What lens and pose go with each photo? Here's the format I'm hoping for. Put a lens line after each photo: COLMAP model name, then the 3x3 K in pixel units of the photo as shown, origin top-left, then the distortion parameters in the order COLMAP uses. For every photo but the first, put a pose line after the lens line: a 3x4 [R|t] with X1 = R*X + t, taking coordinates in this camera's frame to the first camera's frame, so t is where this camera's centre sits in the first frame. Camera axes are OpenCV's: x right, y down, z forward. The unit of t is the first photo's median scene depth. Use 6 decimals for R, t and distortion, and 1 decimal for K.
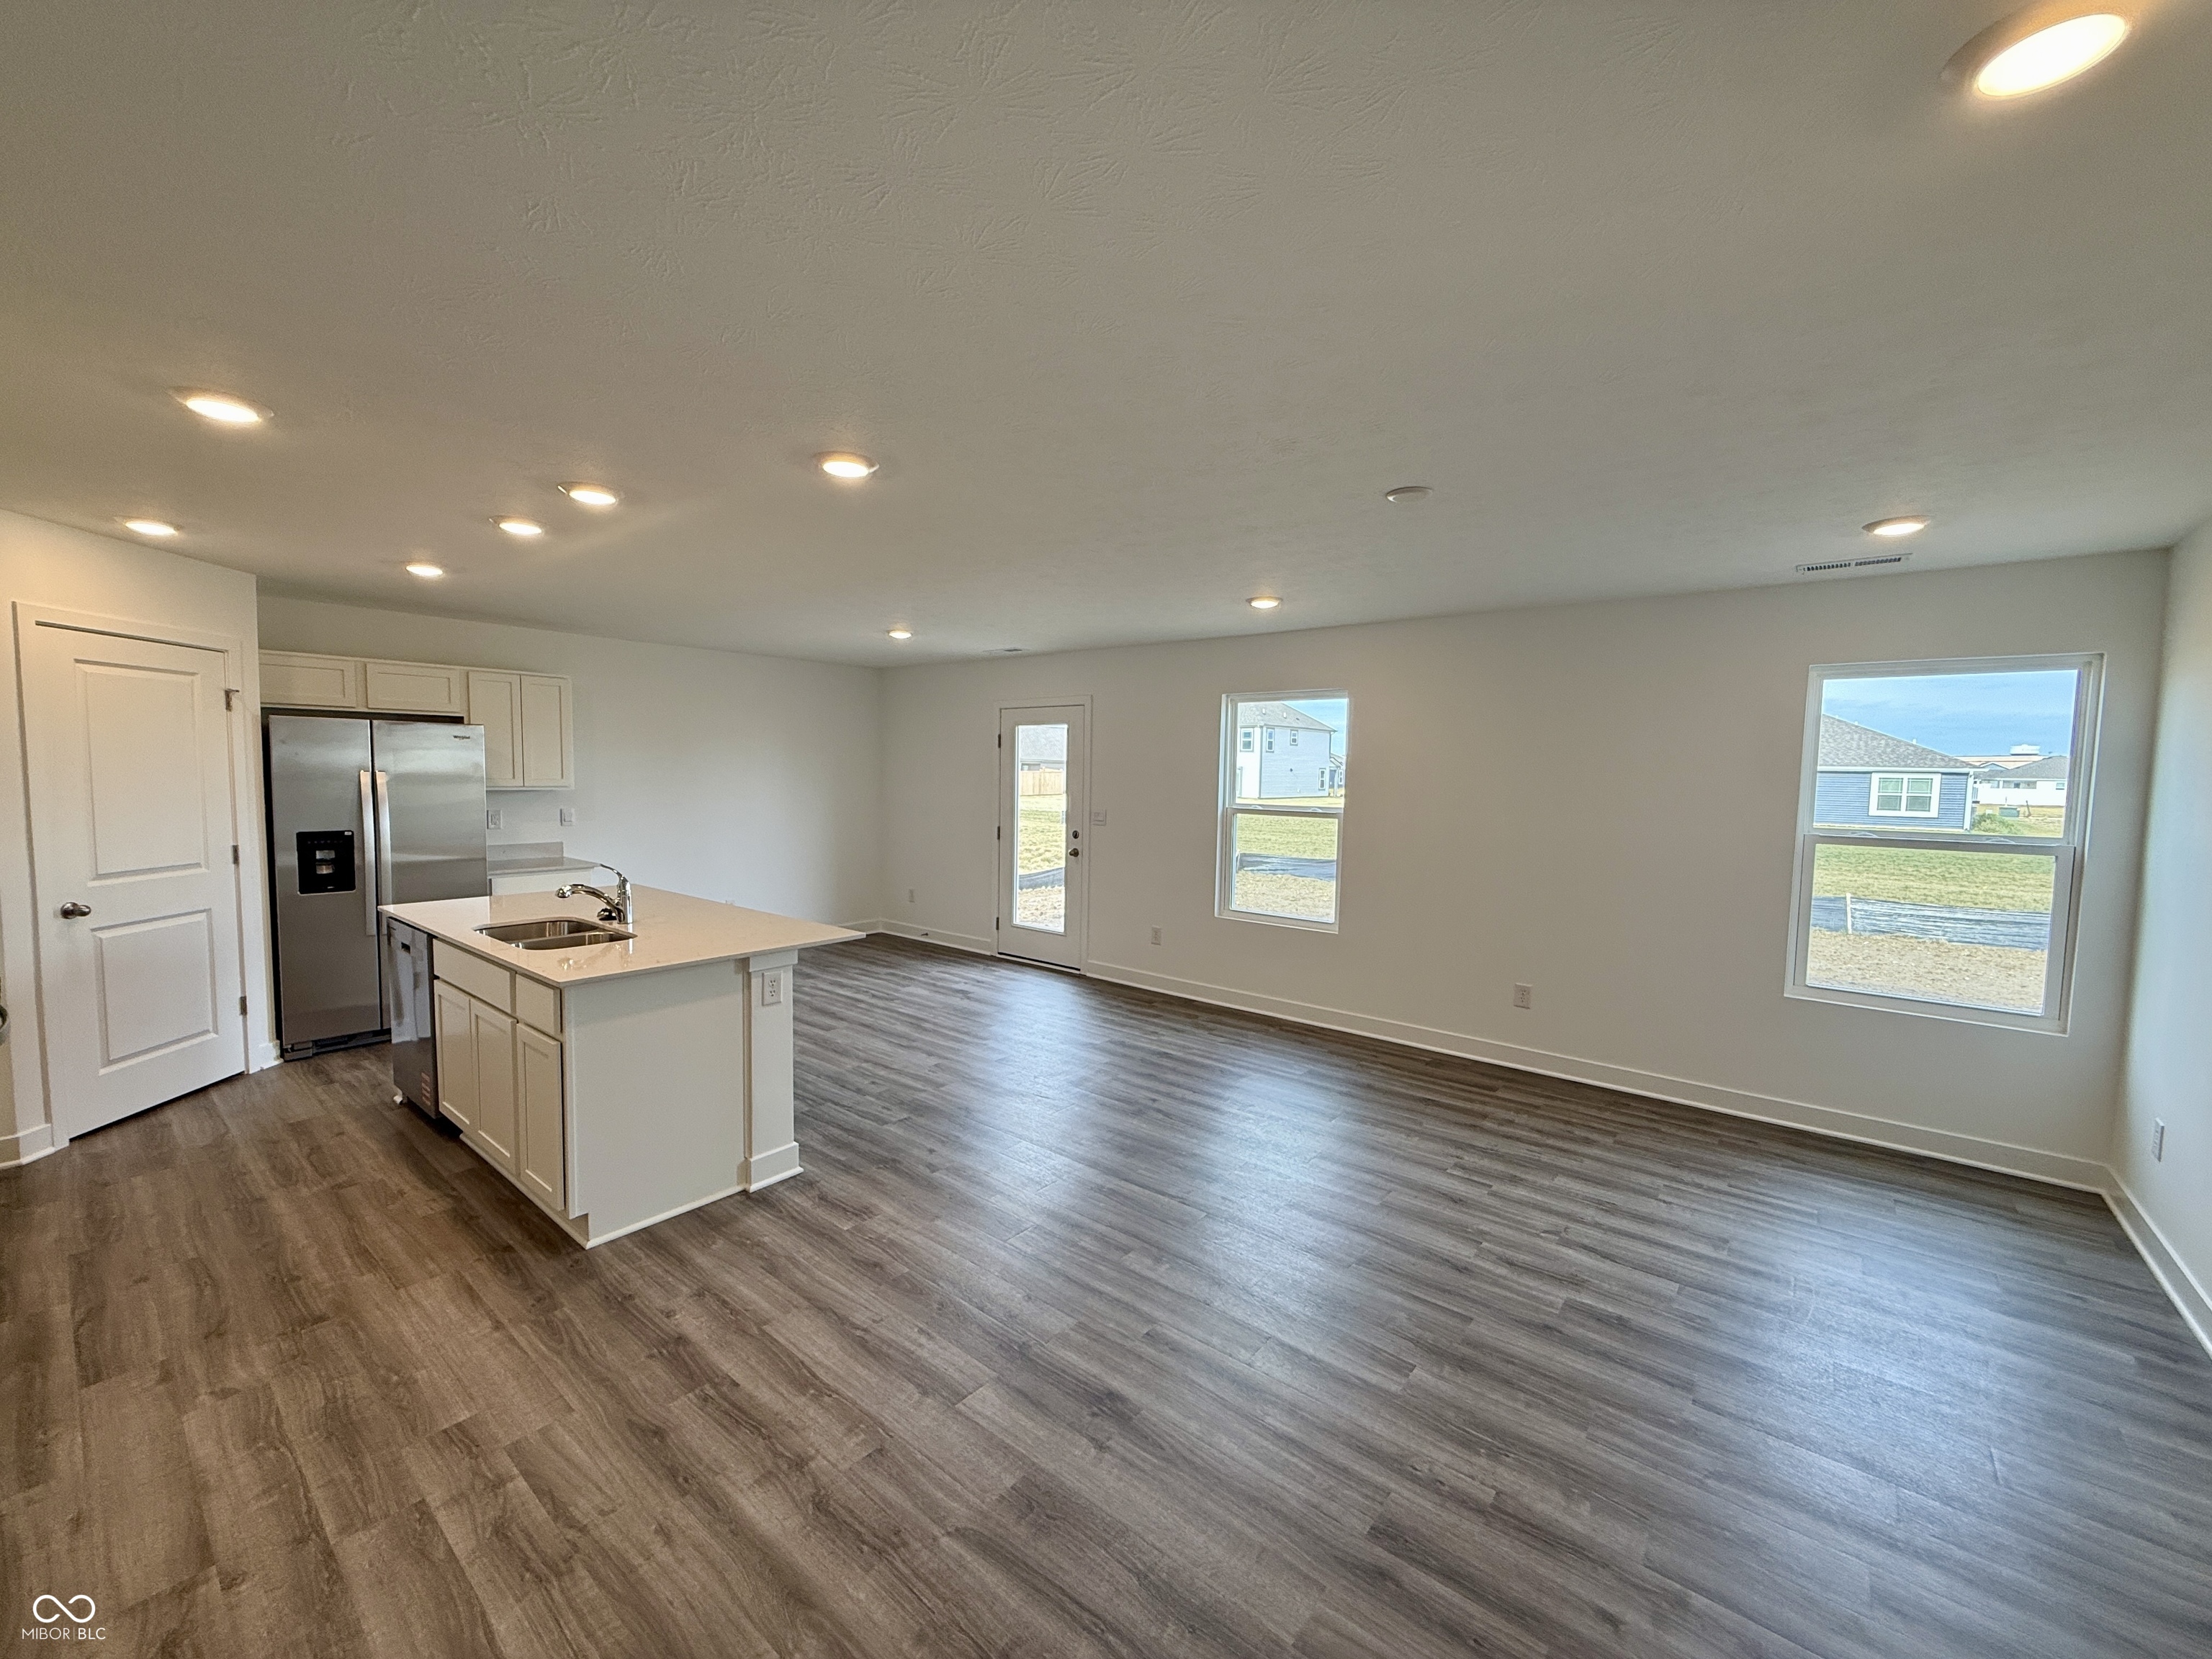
lens RADIAL K [[909.8, 0, 1106.0], [0, 909.8, 829.5], [0, 0, 1]] dist [-0.000911, -0.000087]
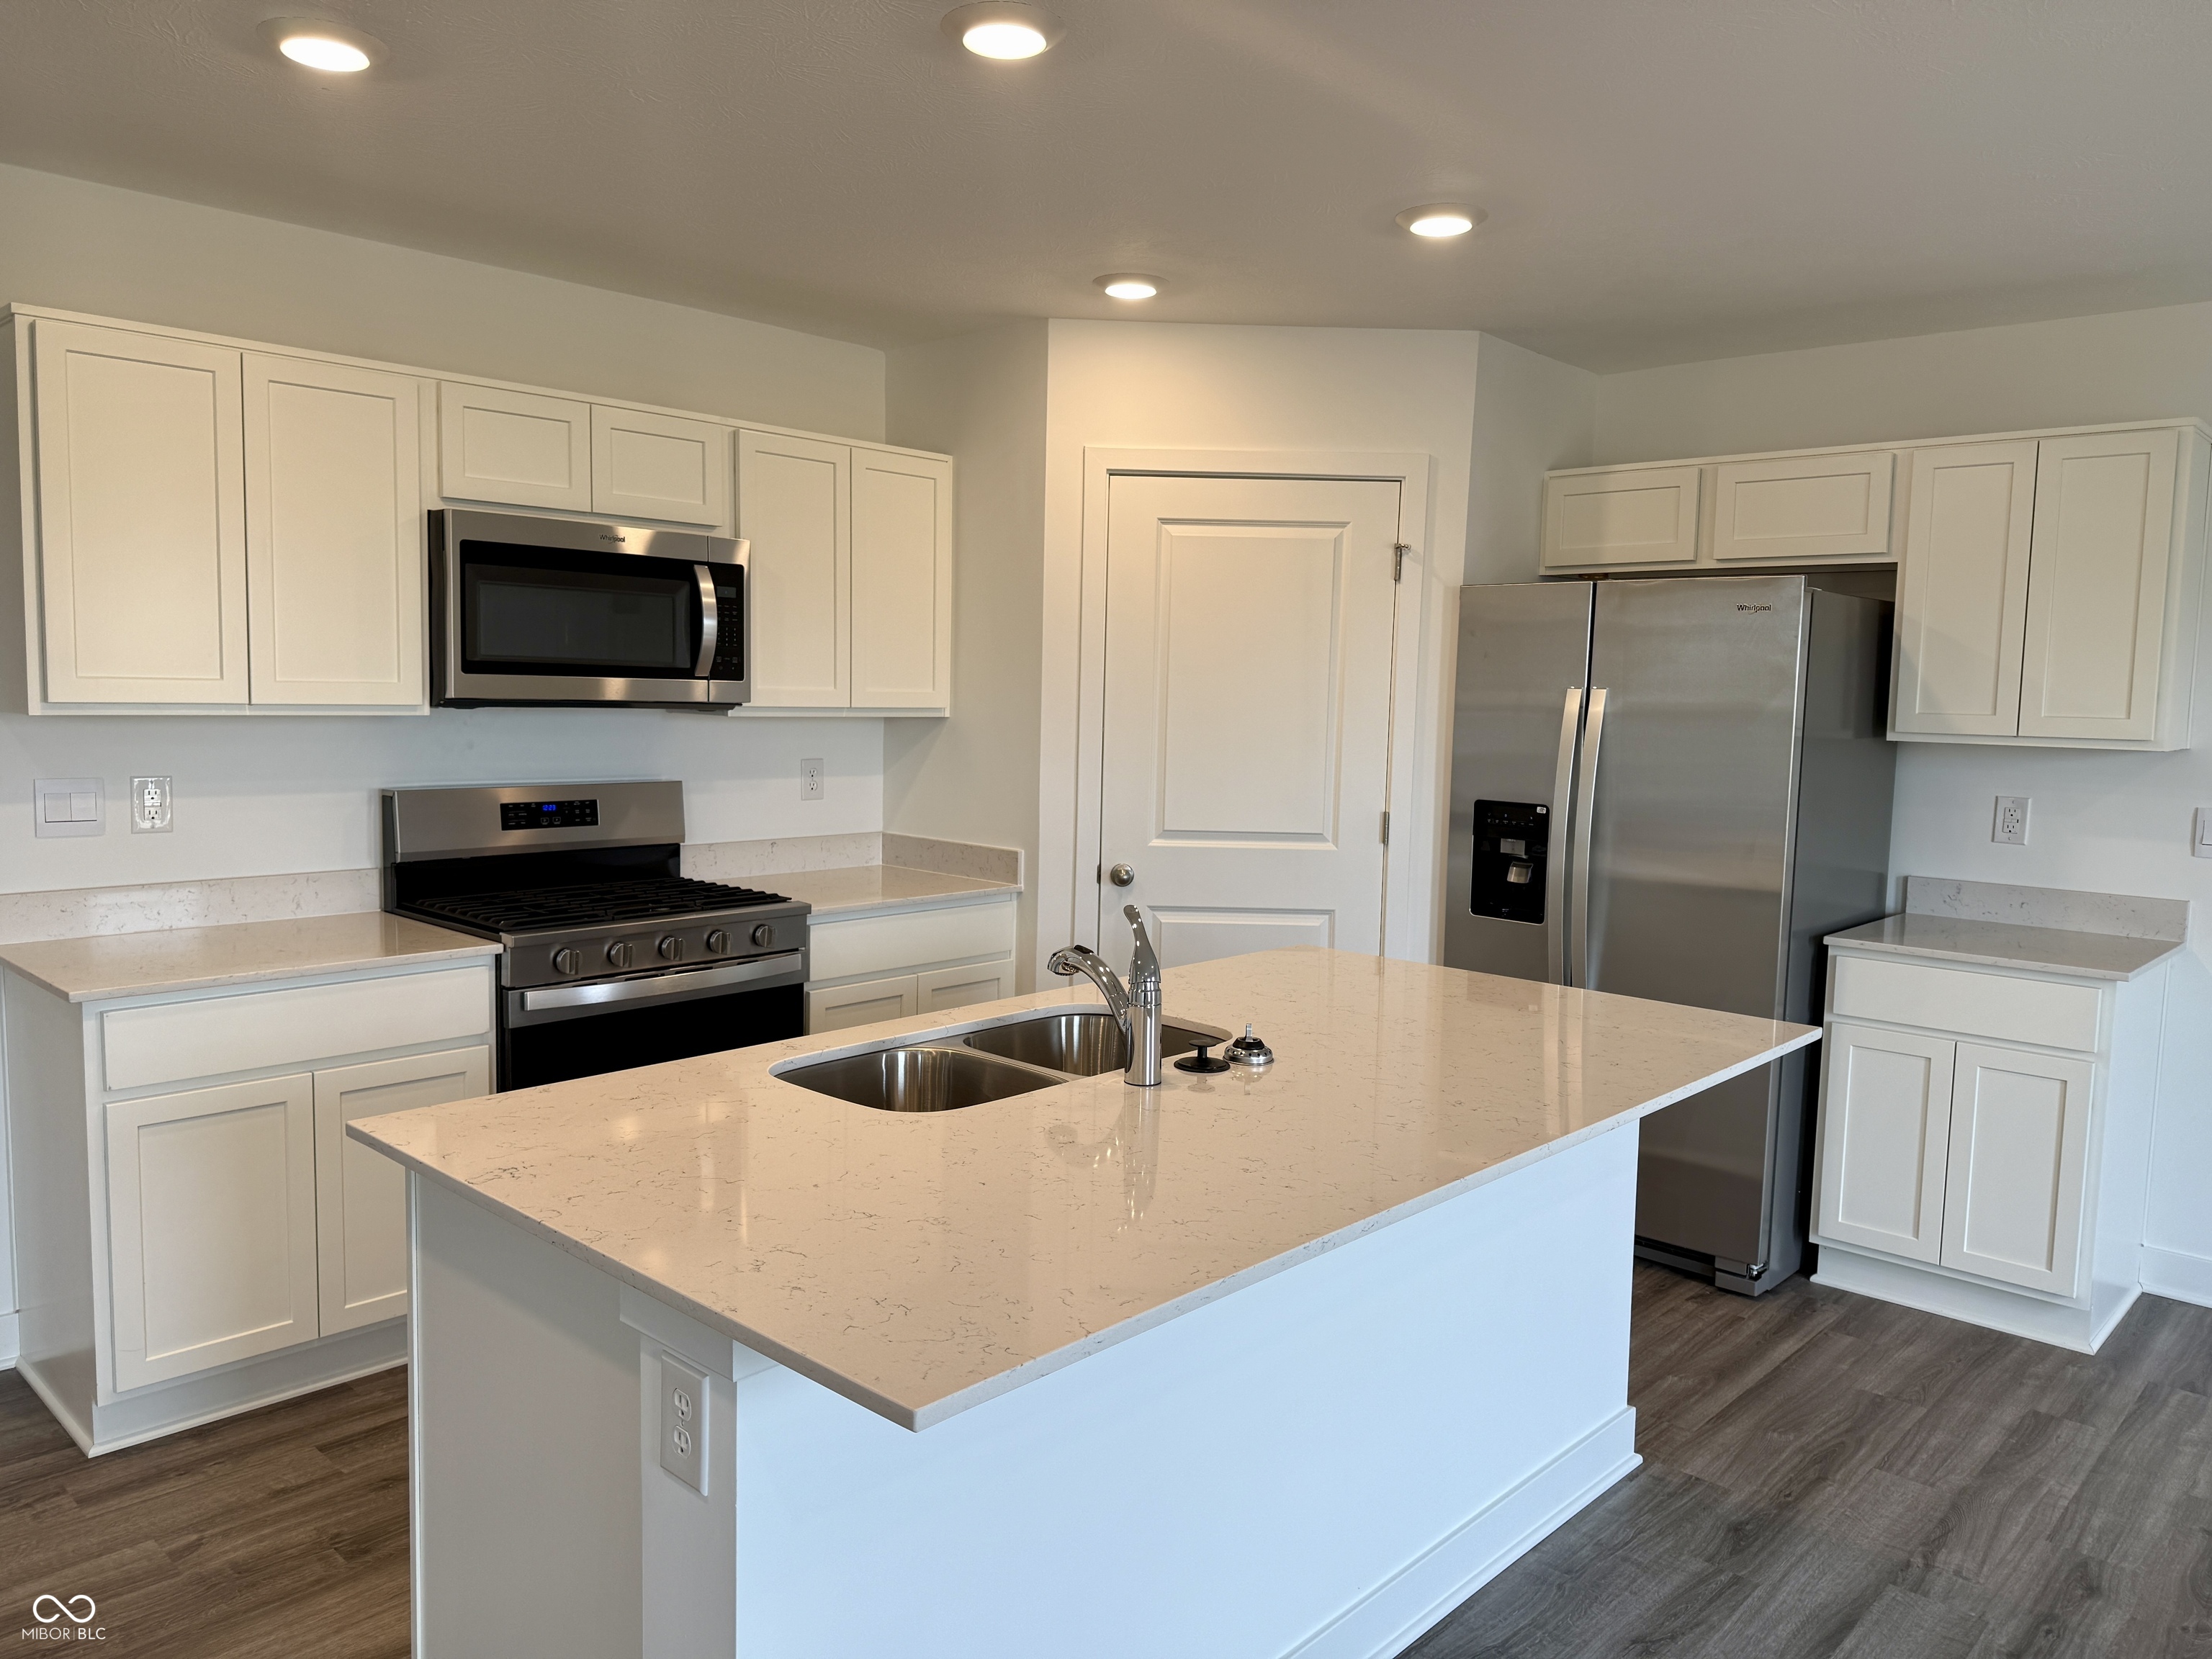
lens RADIAL K [[1545.0, 0, 1106.0], [0, 1545.0, 829.5], [0, 0, 1]] dist [0.157415, -0.220485]
pose [[-0.058356, 0.072489, -0.995661, 0.056501], [-0.091608, 0.992763, 0.077648, -0.030971], [0.994084, 0.095741, -0.051293, 0.810646]]
